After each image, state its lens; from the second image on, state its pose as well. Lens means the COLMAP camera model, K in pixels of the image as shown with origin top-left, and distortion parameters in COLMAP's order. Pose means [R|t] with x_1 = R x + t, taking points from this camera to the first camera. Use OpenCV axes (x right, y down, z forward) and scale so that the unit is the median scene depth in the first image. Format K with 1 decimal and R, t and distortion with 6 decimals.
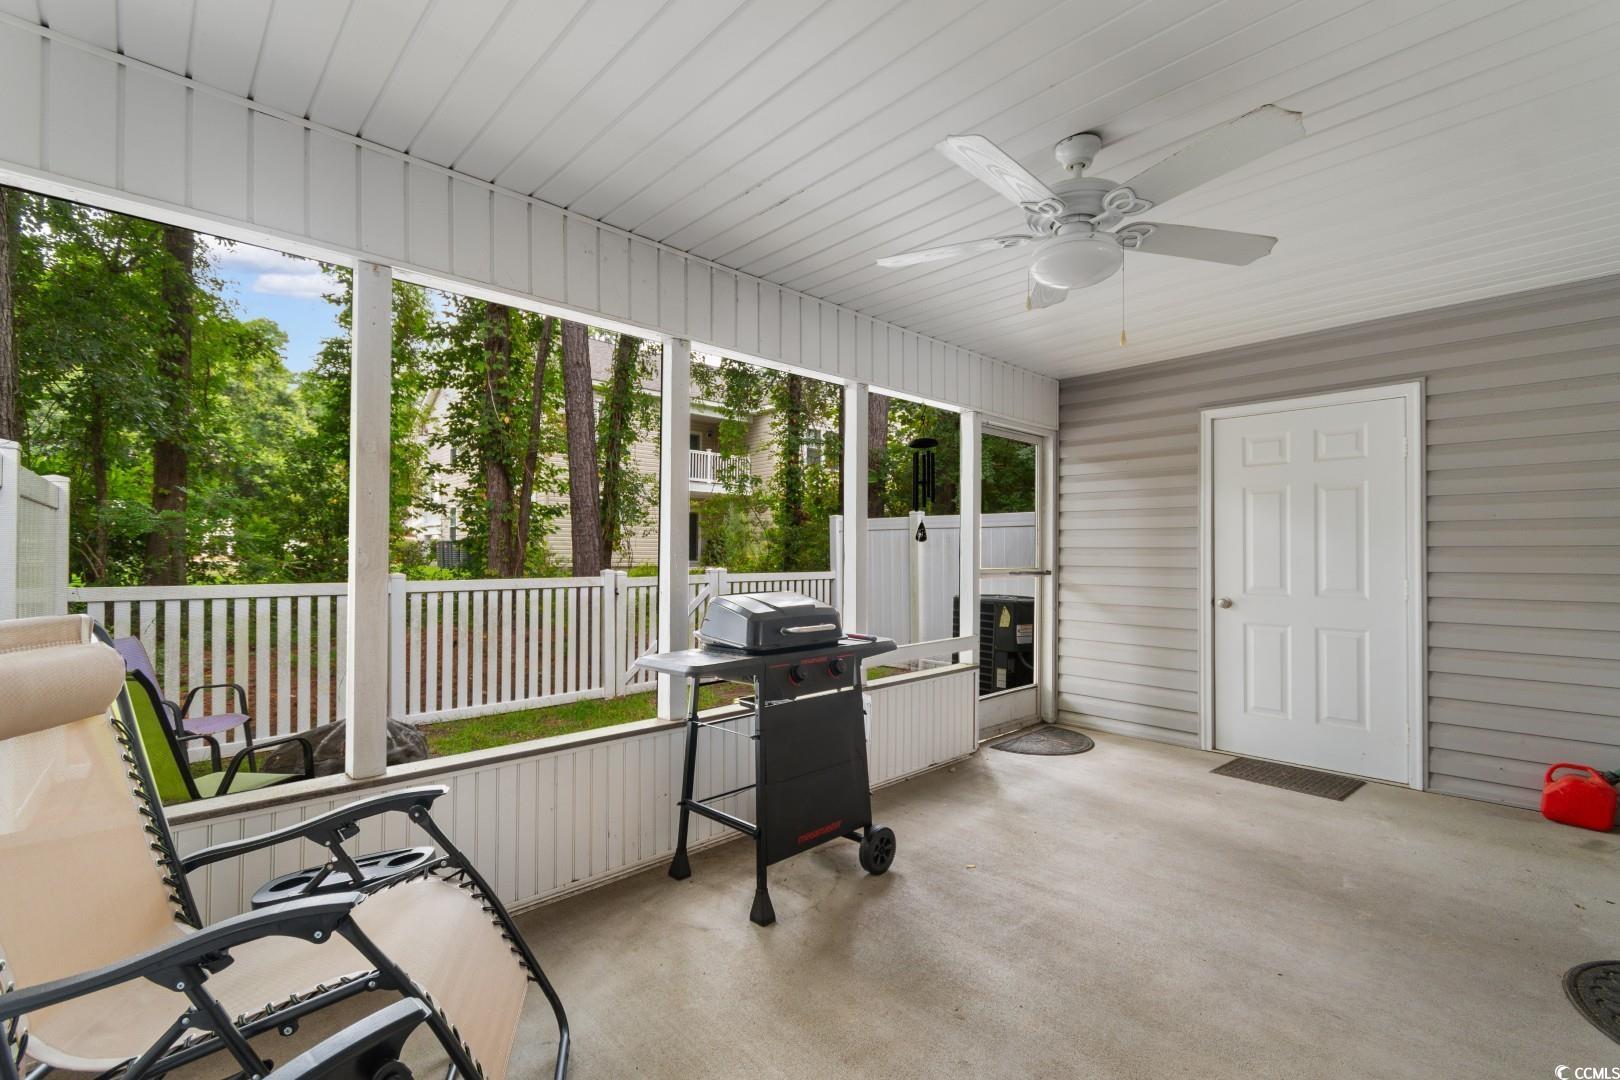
lens RADIAL K [[717.6, 0, 807.6], [0, 717.6, 552.2], [0, 0, 1]] dist [0.009653, -0.000375]
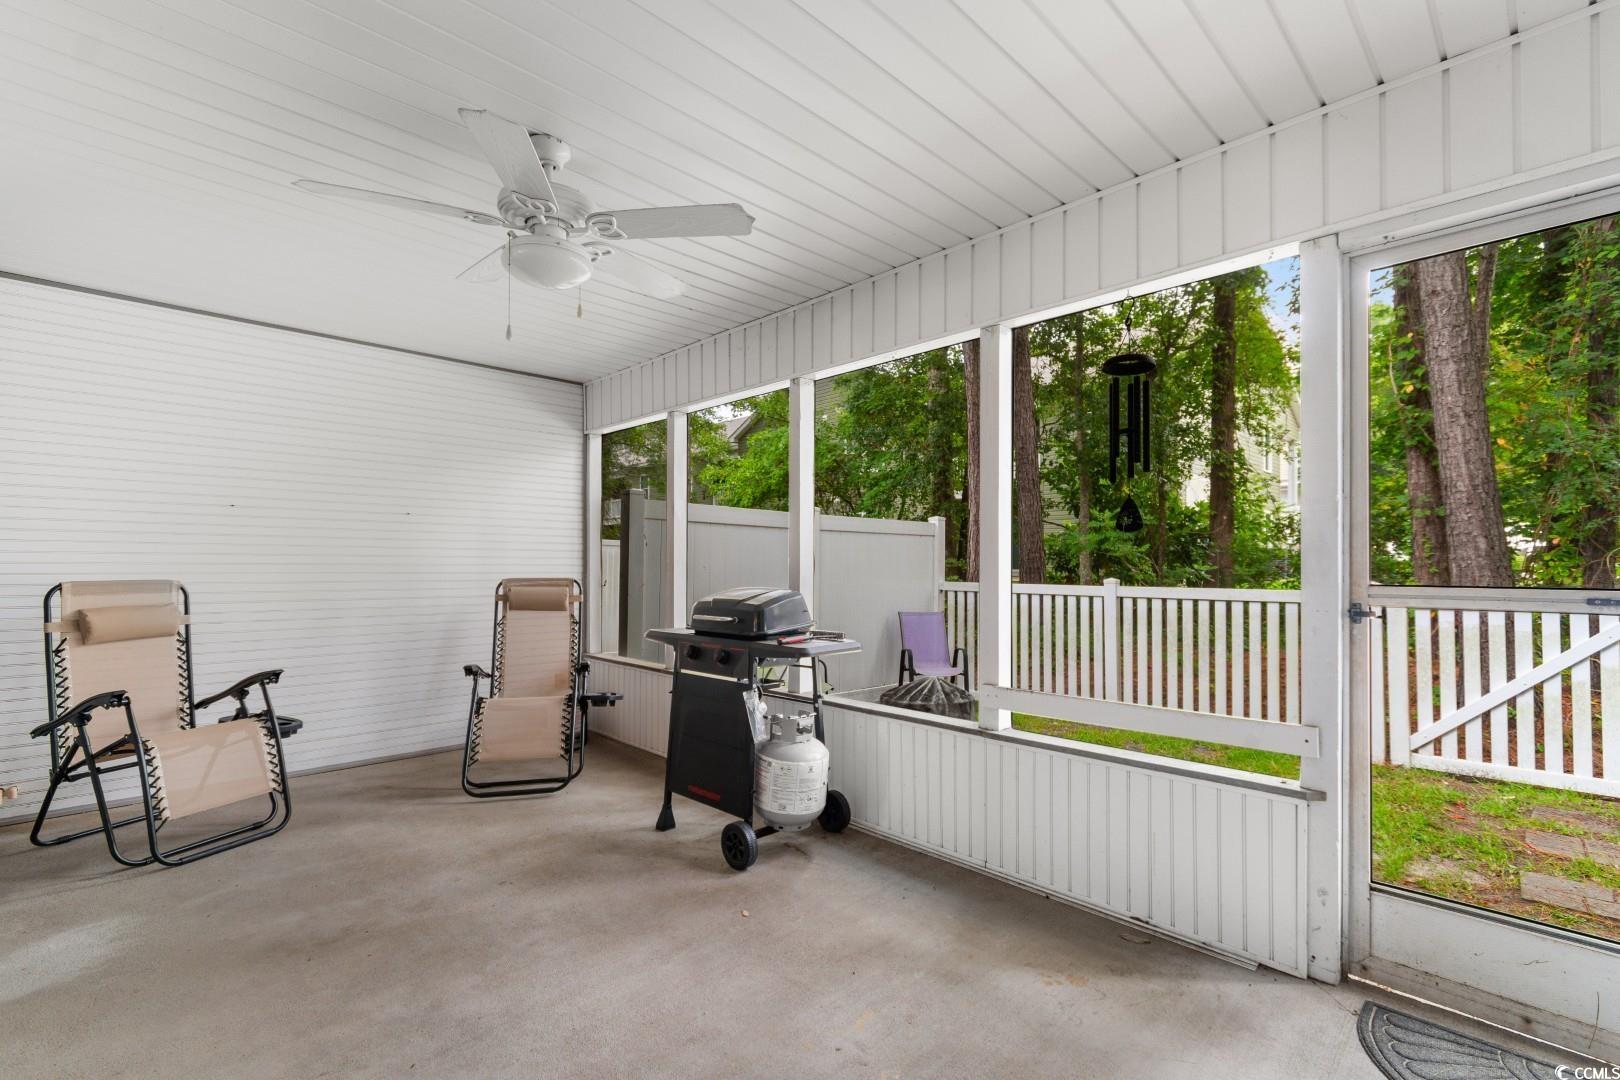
lens RADIAL K [[717.6, 0, 807.6], [0, 717.6, 552.2], [0, 0, 1]] dist [0.009653, -0.000375]
pose [[0.006790, -0.018835, -0.999800, 1.010611], [0.004524, 0.999813, -0.018805, 0.018604], [0.999967, -0.004396, 0.006874, 0.984773]]
